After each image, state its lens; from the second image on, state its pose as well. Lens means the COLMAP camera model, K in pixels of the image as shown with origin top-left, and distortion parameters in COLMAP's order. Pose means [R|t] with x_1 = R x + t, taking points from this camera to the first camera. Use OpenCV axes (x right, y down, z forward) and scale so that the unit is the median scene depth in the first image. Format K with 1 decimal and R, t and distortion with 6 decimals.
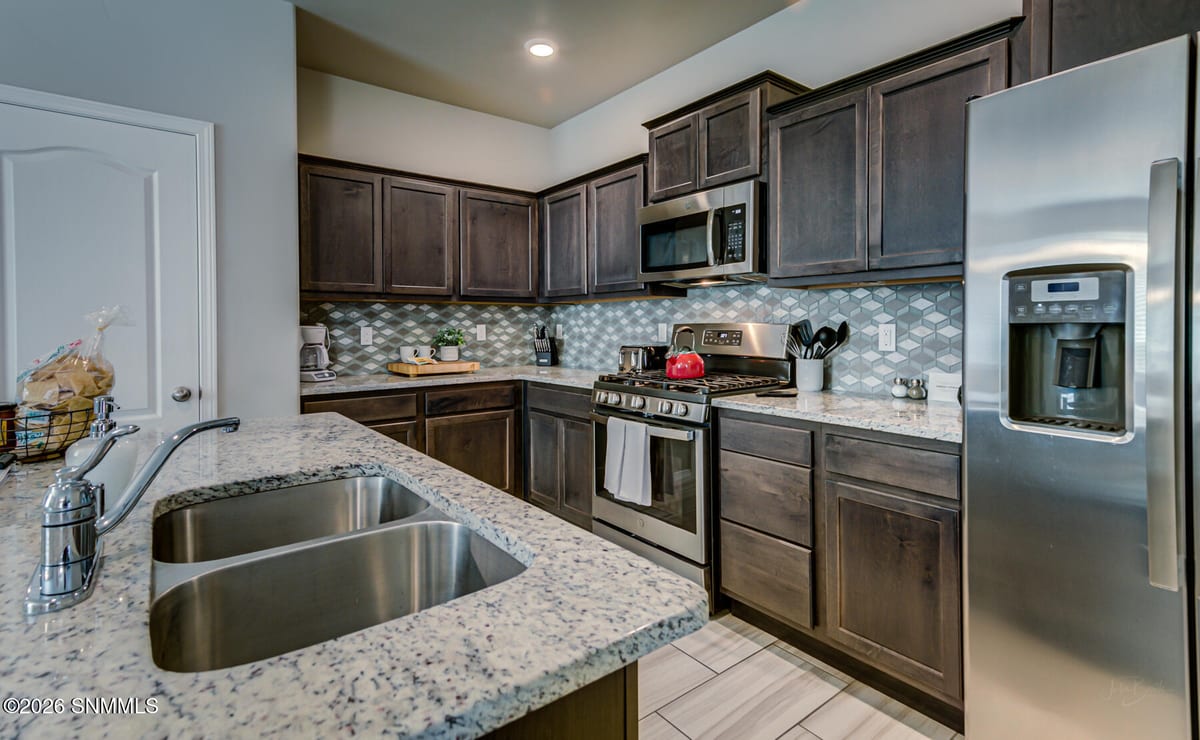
lens RADIAL K [[571.5, 0, 577.4], [0, 571.5, 335.0], [0, 0, 1]] dist [0.013775, -0.000319]
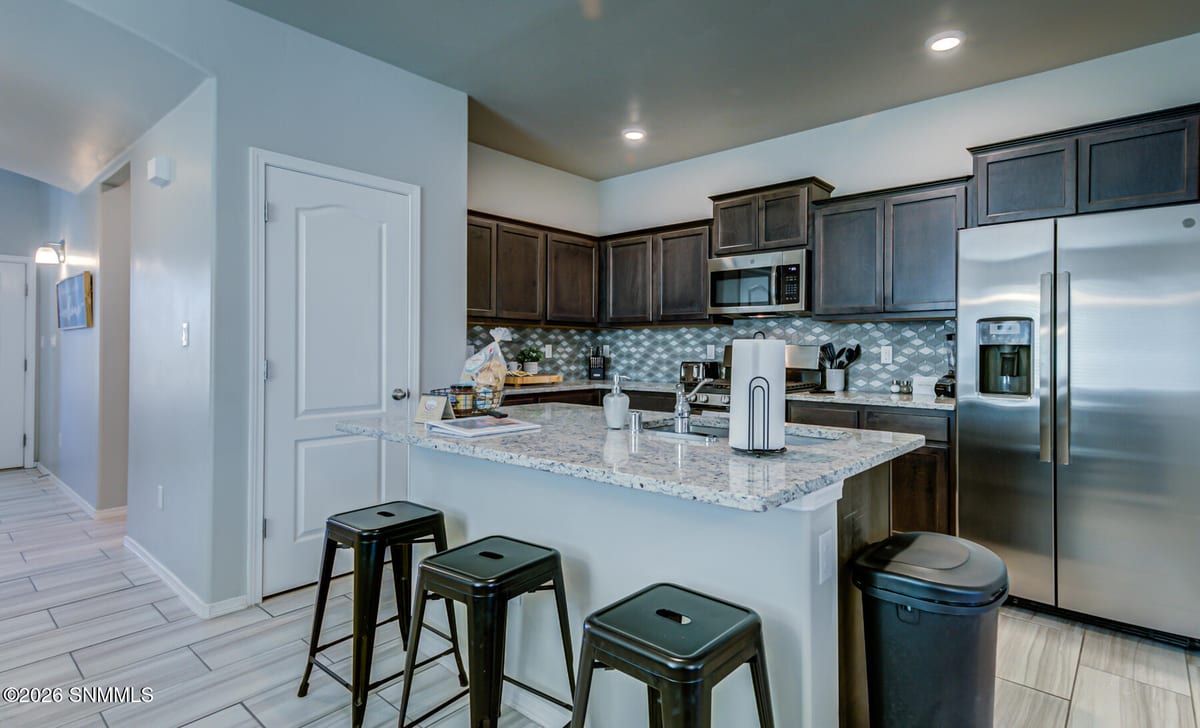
lens RADIAL K [[606.1, 0, 603.9], [0, 606.1, 356.0], [0, 0, 1]] dist [0.005198, 0.000586]
pose [[0.980124, 0.007623, 0.198237, -0.420352], [-0.006423, 0.999957, -0.006697, 0.018441], [-0.198280, 0.005291, 0.980131, -0.359385]]
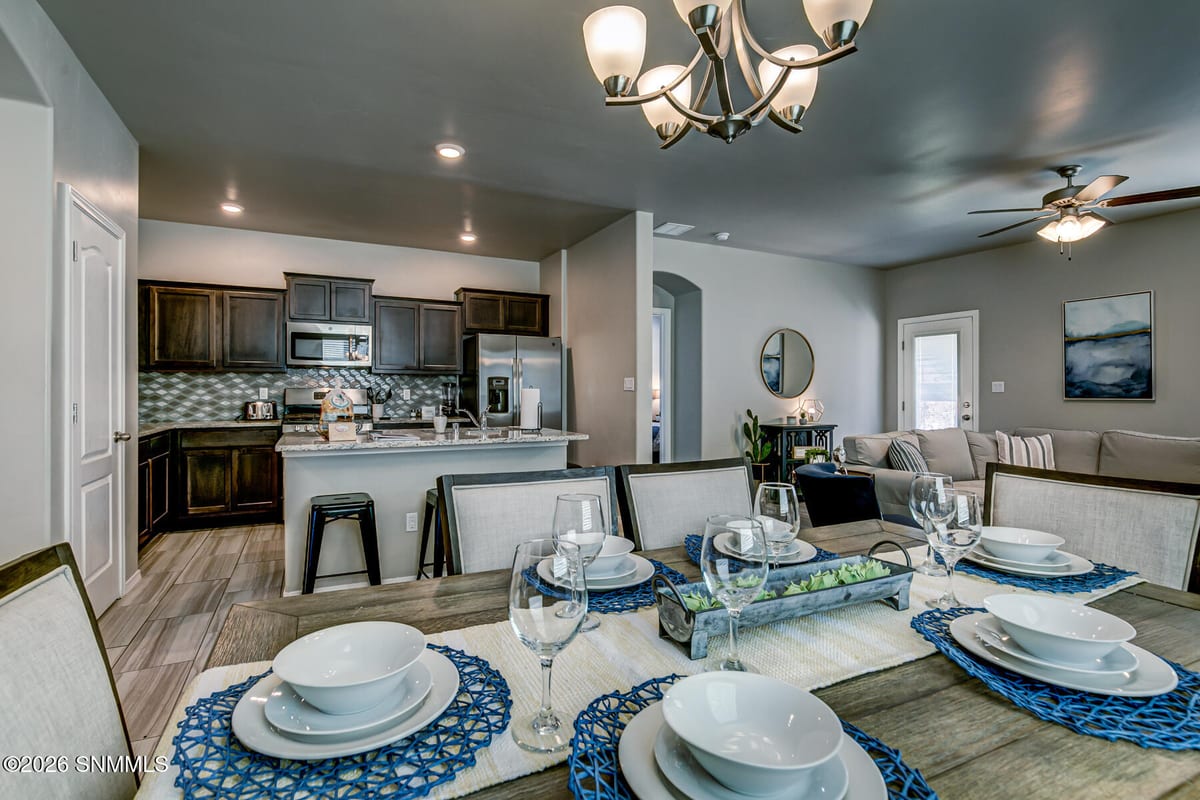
lens RADIAL K [[591.0, 0, 597.8], [0, 591.0, 396.2], [0, 0, 1]] dist [-0.002089, -0.000360]
pose [[0.180859, -0.001440, 0.983508, -1.506633], [0.013756, 0.999905, -0.001065, 0.020708], [-0.983413, 0.013722, 0.180862, -0.256970]]
